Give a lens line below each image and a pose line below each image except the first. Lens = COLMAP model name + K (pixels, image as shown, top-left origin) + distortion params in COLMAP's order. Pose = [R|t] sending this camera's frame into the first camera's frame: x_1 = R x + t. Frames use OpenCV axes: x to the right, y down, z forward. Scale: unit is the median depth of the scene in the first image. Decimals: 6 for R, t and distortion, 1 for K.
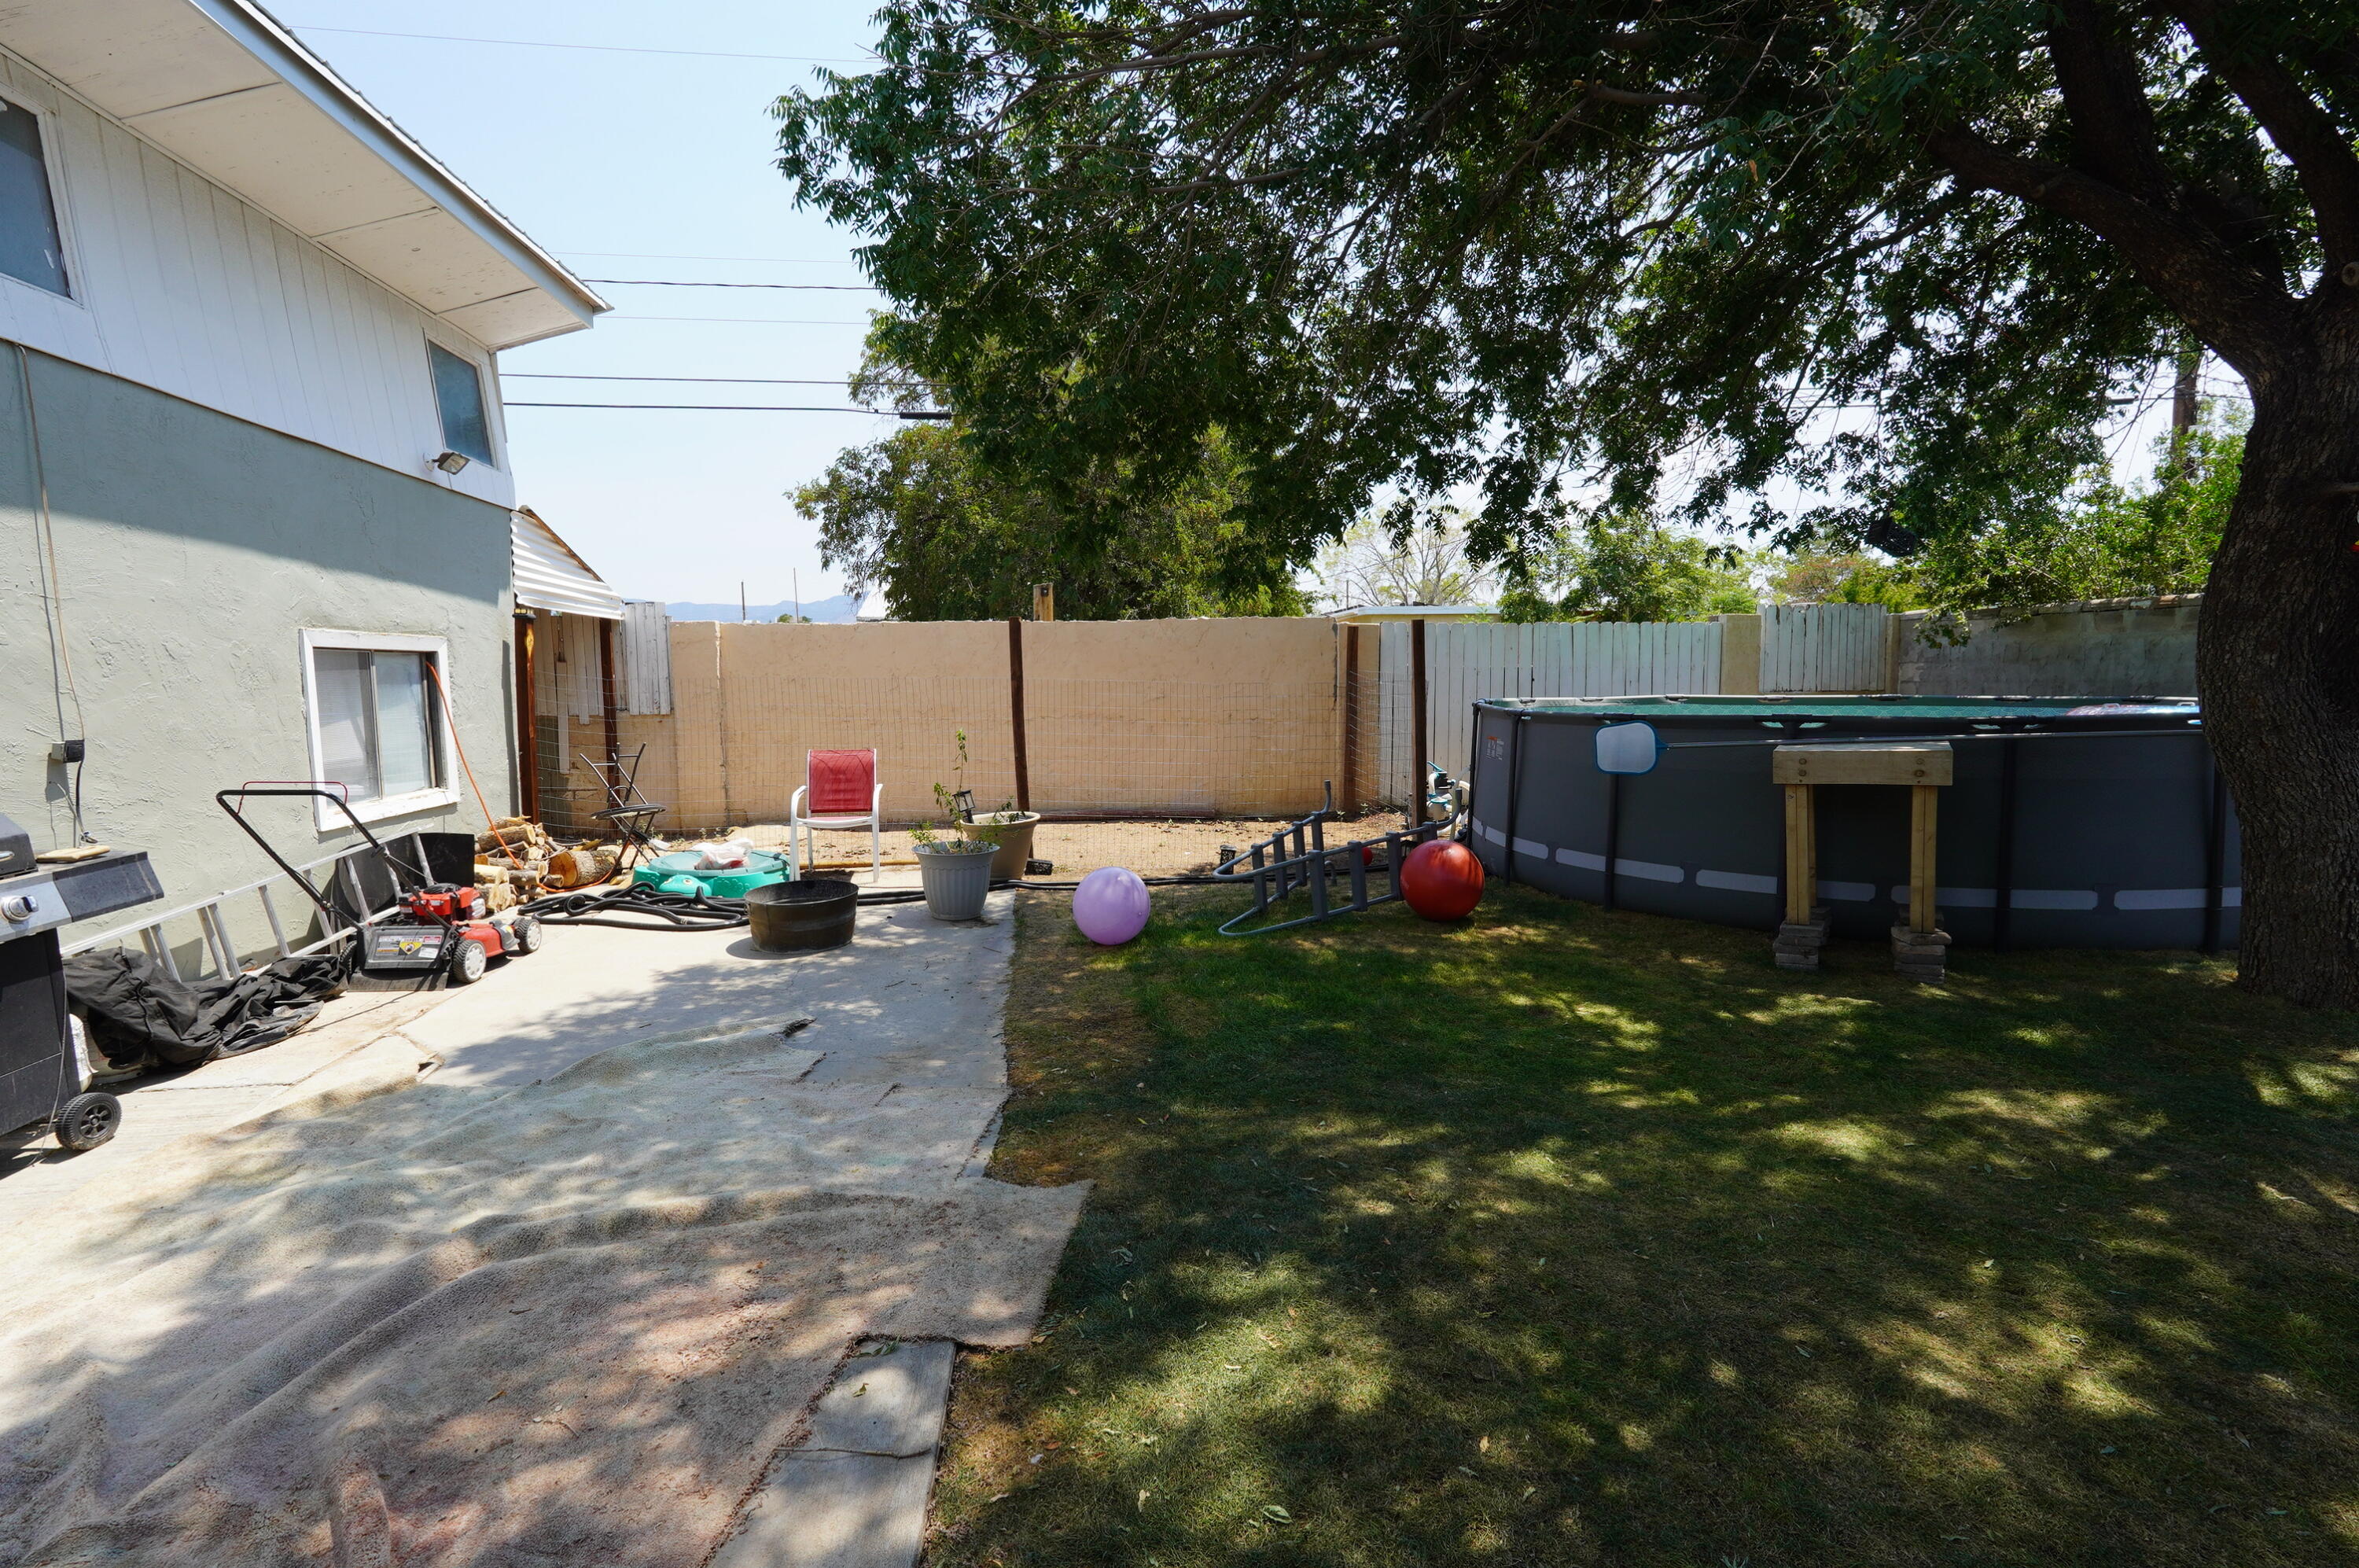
lens RADIAL K [[1080.5, 0, 1180.6], [0, 1080.5, 788.7], [0, 0, 1]] dist [-0.027281, 0.014042]
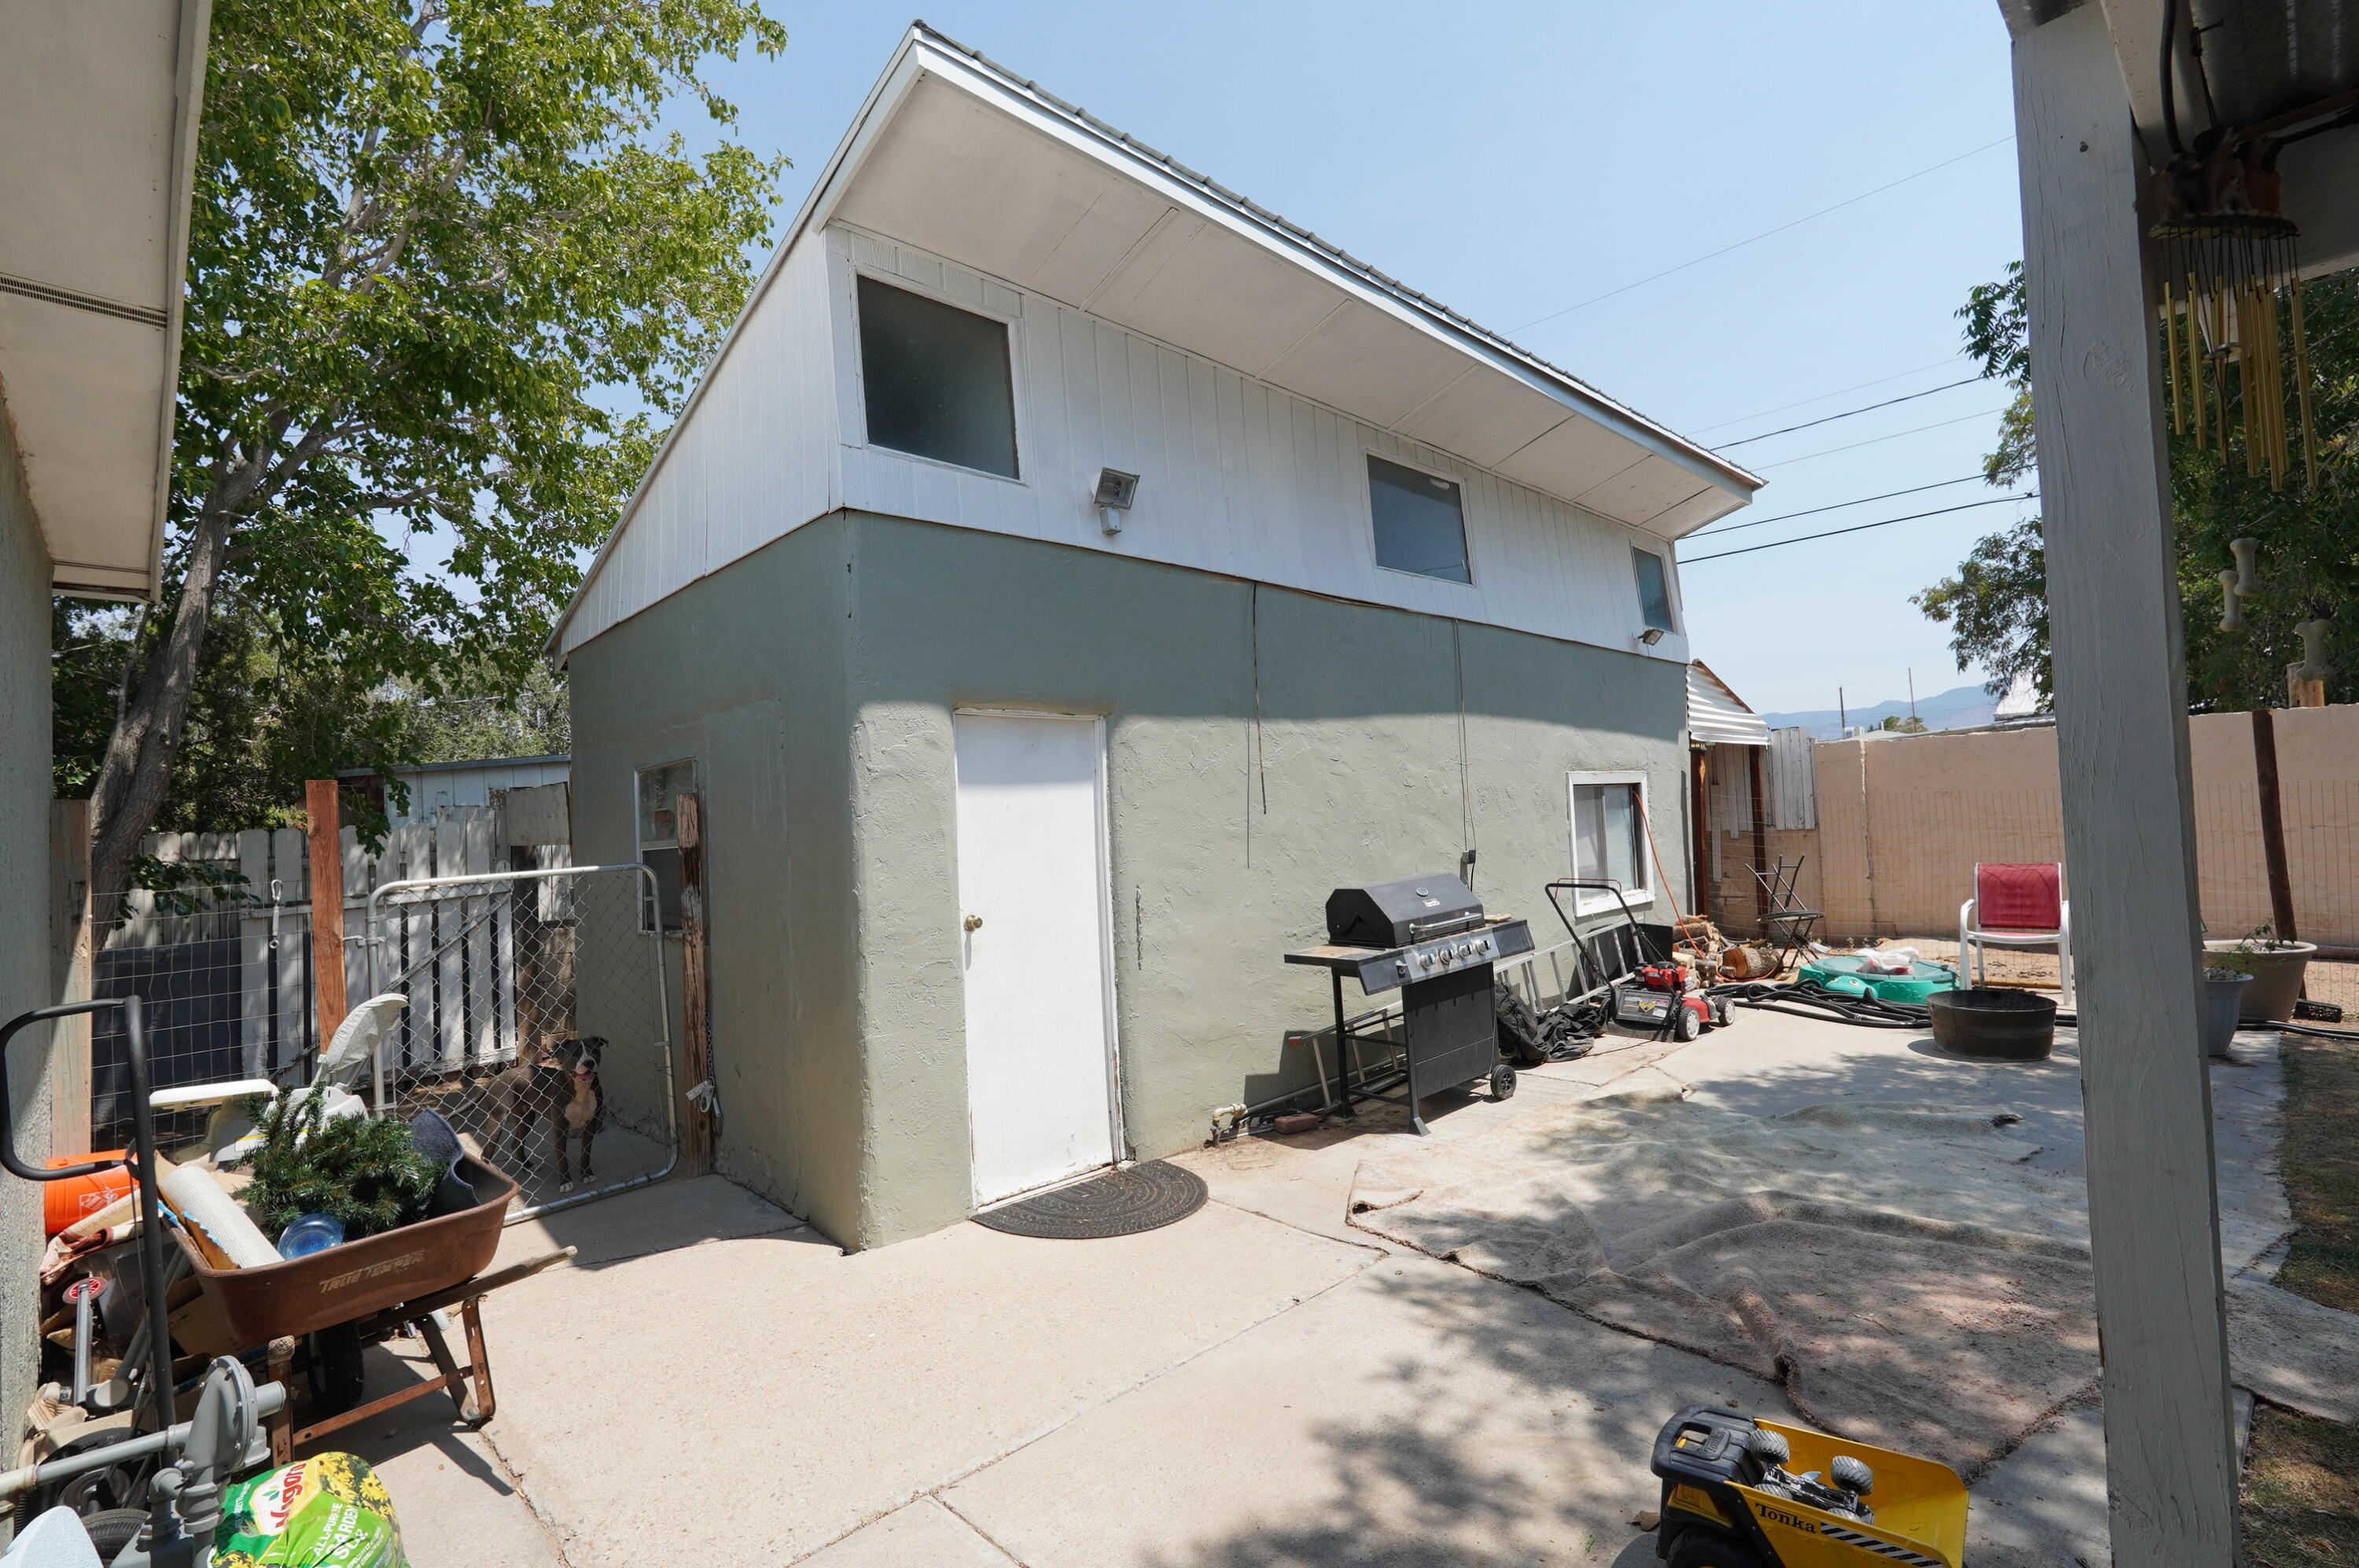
lens RADIAL K [[1080.5, 0, 1180.6], [0, 1080.5, 788.7], [0, 0, 1]] dist [-0.027281, 0.014042]
pose [[0.593372, -0.044082, -0.803720, 0.019427], [-0.041769, 0.995468, -0.085436, 0.014978], [0.803844, 0.084266, 0.588841, -0.248246]]
